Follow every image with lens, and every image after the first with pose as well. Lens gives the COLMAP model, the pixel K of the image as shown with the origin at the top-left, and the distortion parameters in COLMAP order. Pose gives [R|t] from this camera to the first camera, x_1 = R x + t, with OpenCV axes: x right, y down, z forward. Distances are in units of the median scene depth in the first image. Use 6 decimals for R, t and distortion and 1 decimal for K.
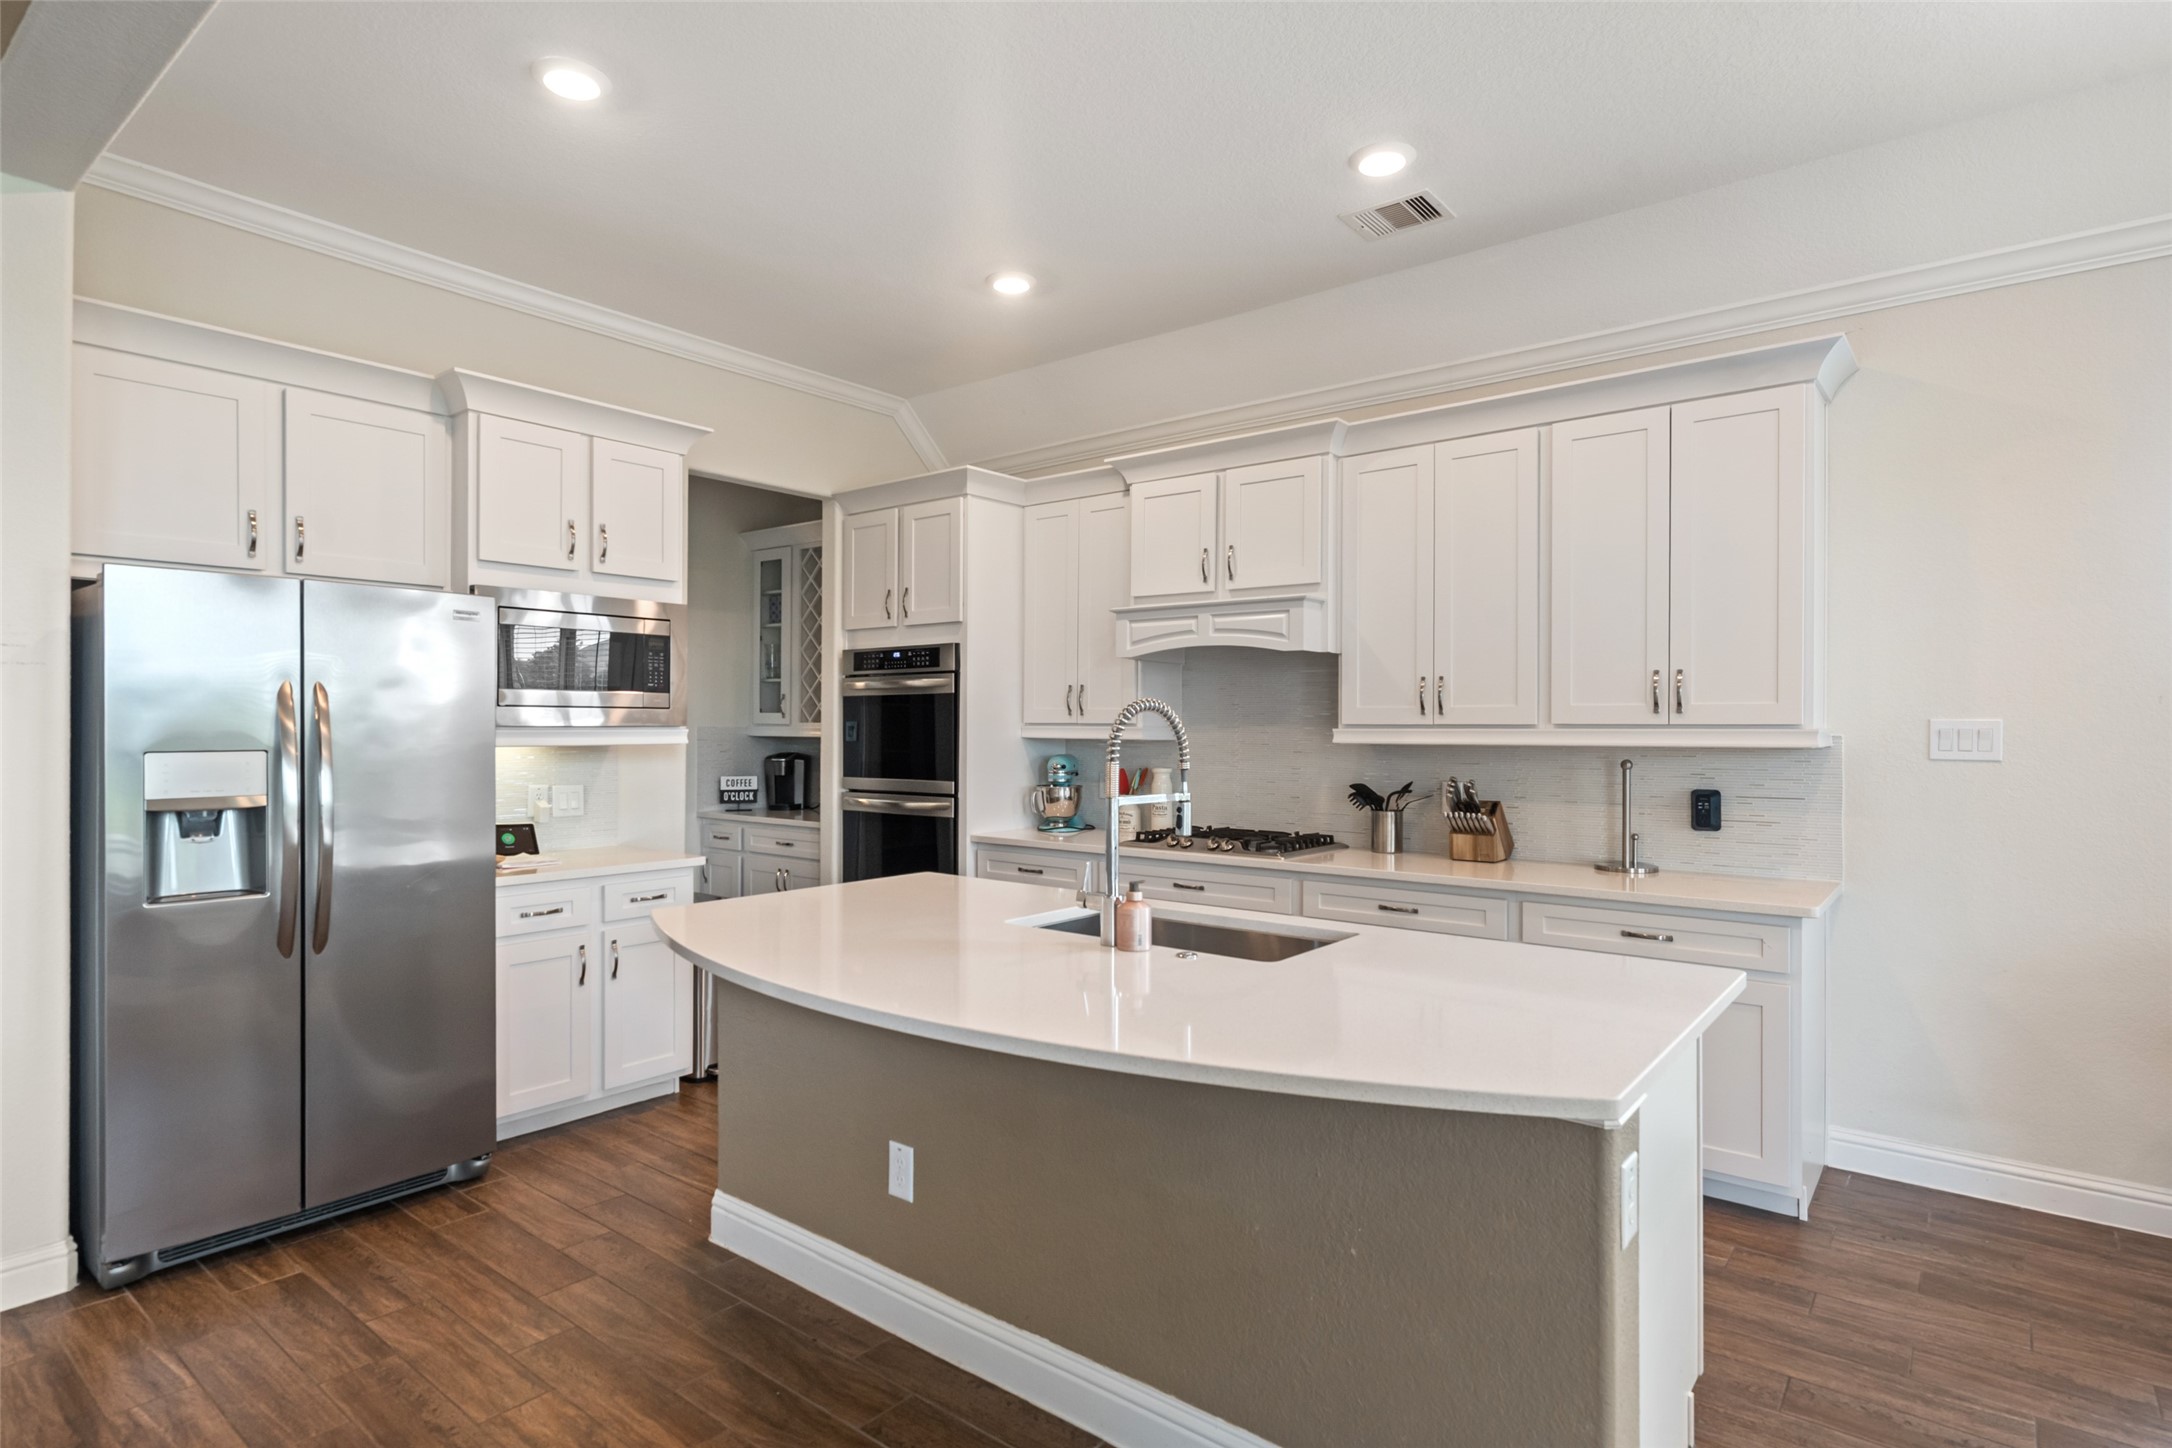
lens RADIAL K [[1105.7, 0, 1109.2], [0, 1105.7, 724.5], [0, 0, 1]] dist [0.013644, 0.000032]
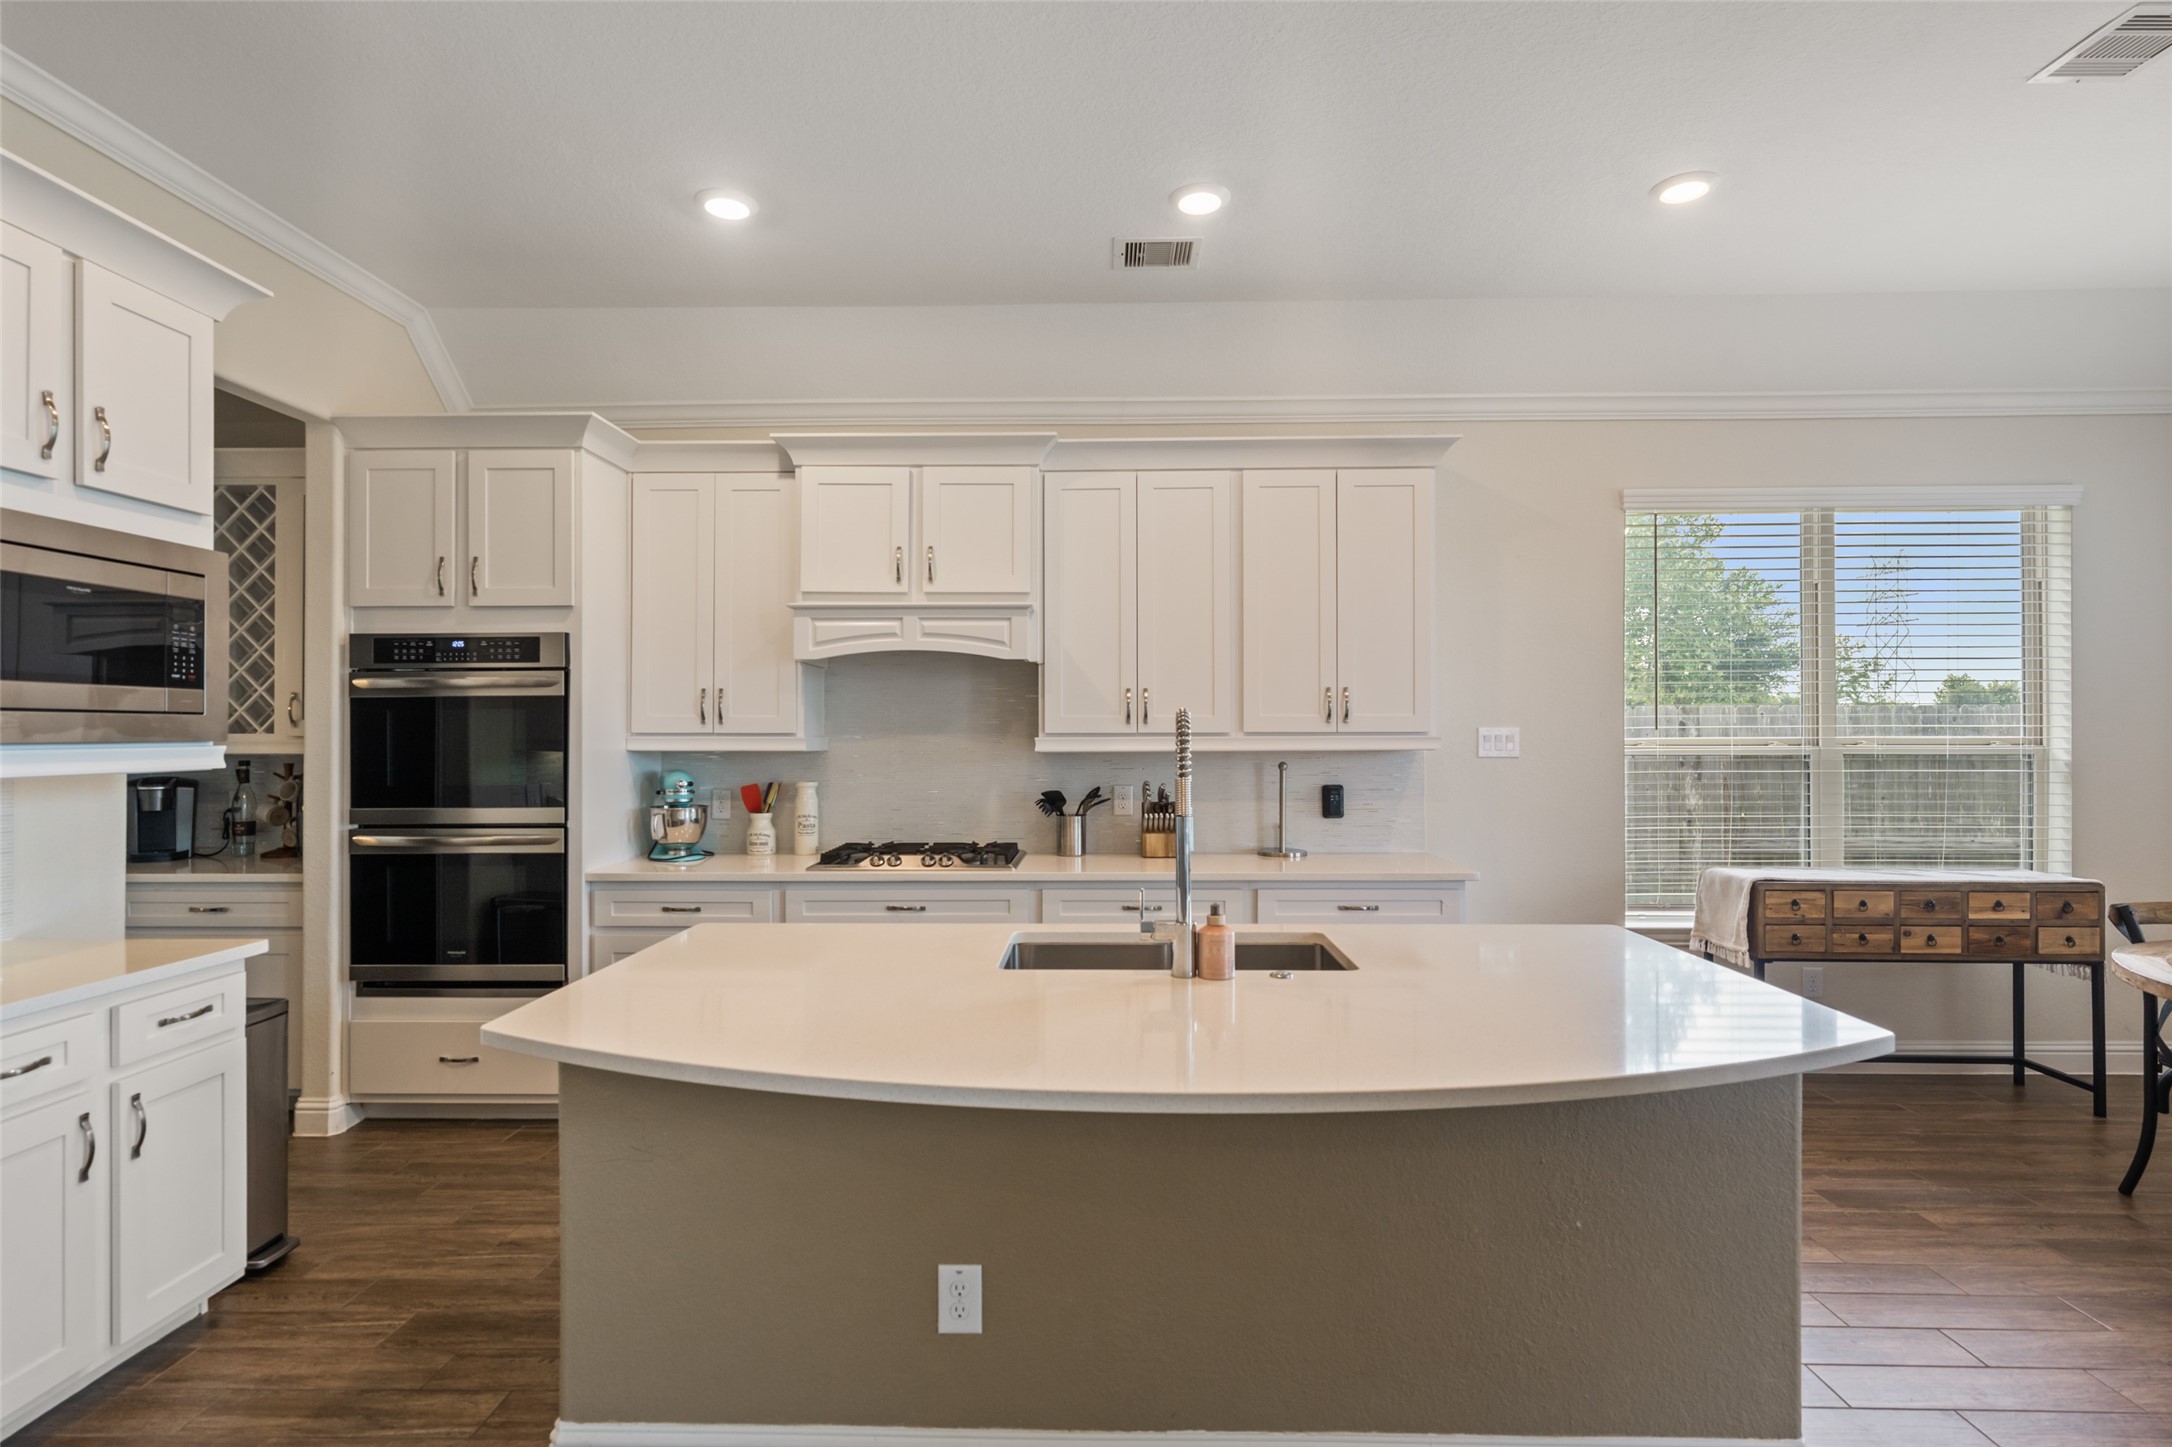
lens RADIAL K [[1049.0, 0, 1091.9], [0, 1049.0, 727.9], [0, 0, 1]] dist [0.000933, 0.001249]
pose [[0.802849, -0.001696, 0.596180, -0.327854], [0.003678, 0.999991, -0.002107, -0.002824], [-0.596171, 0.003885, 0.802848, 0.197865]]
